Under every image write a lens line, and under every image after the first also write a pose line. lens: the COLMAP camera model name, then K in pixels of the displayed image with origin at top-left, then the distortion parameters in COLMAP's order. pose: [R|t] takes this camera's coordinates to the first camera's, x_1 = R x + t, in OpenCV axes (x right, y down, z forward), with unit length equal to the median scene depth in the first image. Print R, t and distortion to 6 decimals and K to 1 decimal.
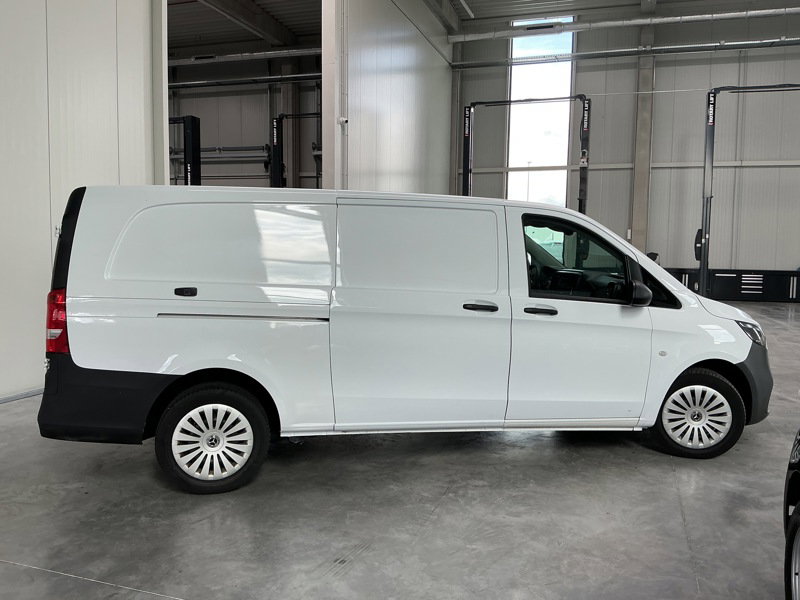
lens RADIAL K [[690.6, 0, 404.0], [0, 690.6, 303.4], [0, 0, 1]] dist [0.055127, -0.121093]
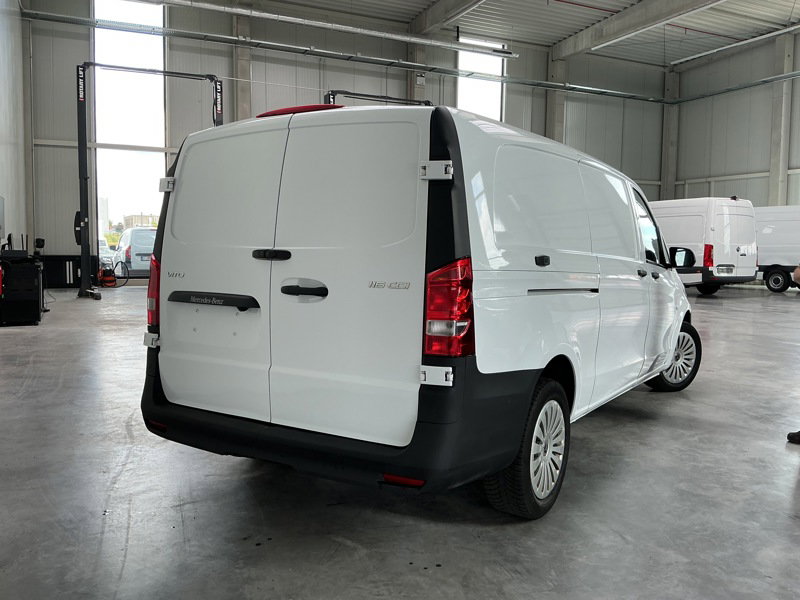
lens RADIAL K [[690.6, 0, 401.4], [0, 690.6, 294.9], [0, 0, 1]] dist [0.055127, -0.121093]
pose [[0.708129, -0.054395, 0.703985, -0.799507], [0.057913, 0.998143, 0.018870, -0.001763], [-0.703704, 0.027407, 0.709964, 0.460105]]
